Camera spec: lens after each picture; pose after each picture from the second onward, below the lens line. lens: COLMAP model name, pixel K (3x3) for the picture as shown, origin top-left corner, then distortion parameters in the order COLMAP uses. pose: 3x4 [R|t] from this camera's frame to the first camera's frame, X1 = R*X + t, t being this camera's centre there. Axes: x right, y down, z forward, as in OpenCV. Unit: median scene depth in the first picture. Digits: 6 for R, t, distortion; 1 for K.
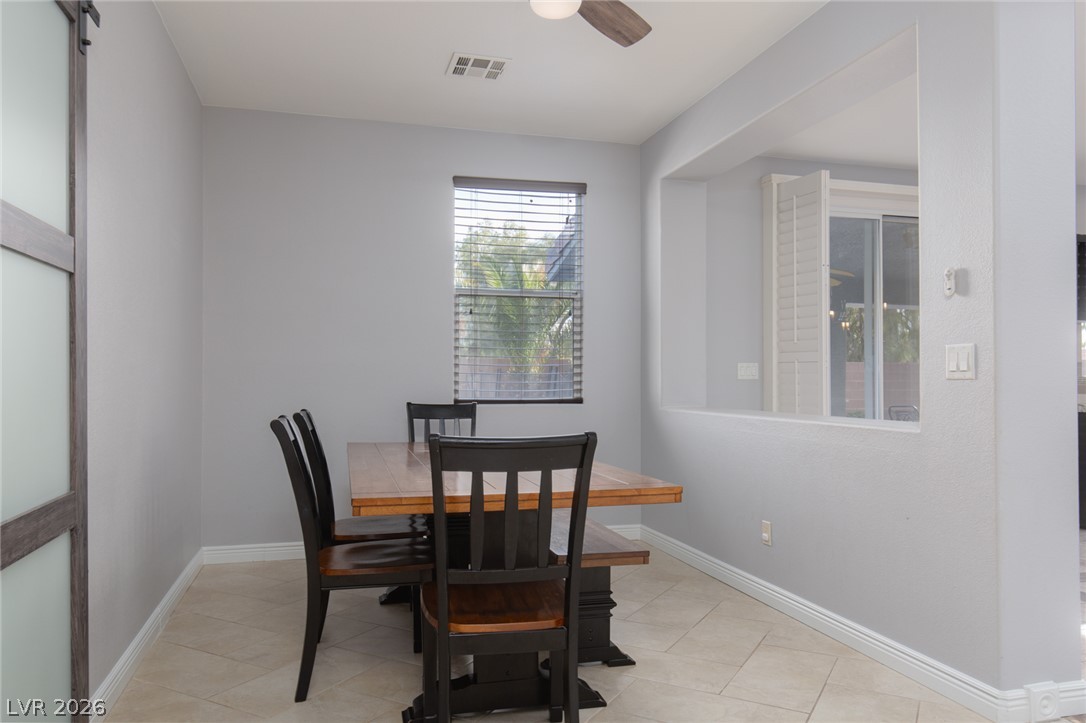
lens RADIAL K [[795.8, 0, 543.0], [0, 795.8, 361.5], [0, 0, 1]] dist [-0.001273, -0.000546]
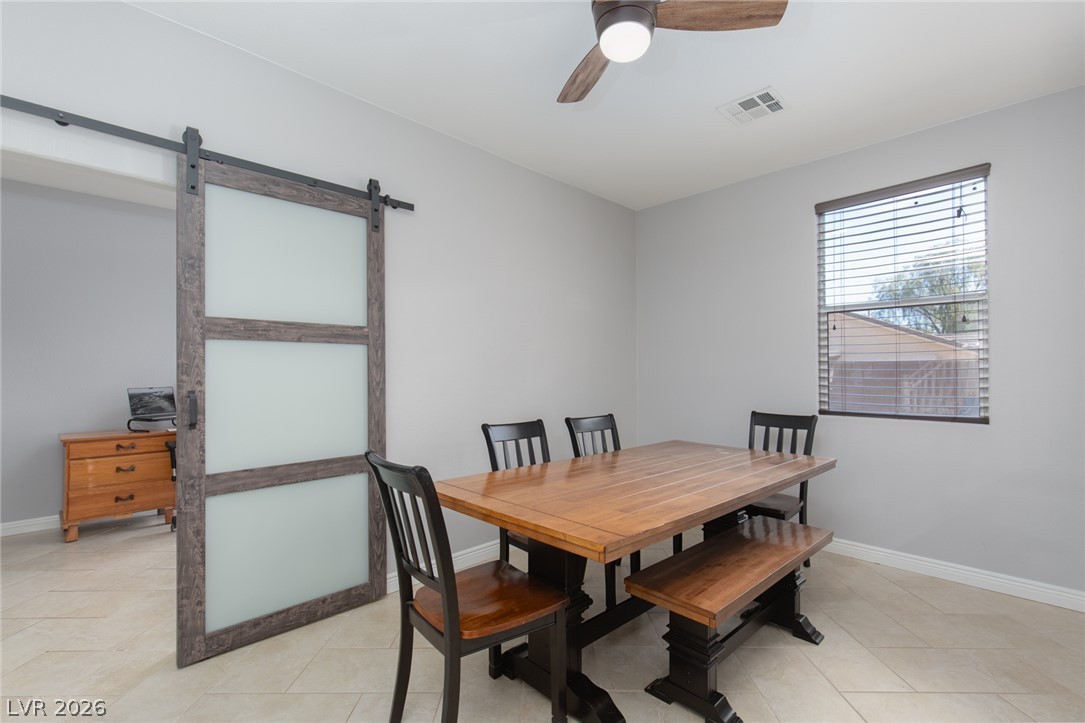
lens RADIAL K [[496.3, 0, 543.0], [0, 496.3, 368.2], [0, 0, 1]] dist [0.014311, -0.000111]
pose [[0.462742, -0.008495, -0.886452, 0.312233], [0.023822, 0.999712, 0.002855, -0.020021], [0.886173, -0.022439, 0.462812, 0.345354]]
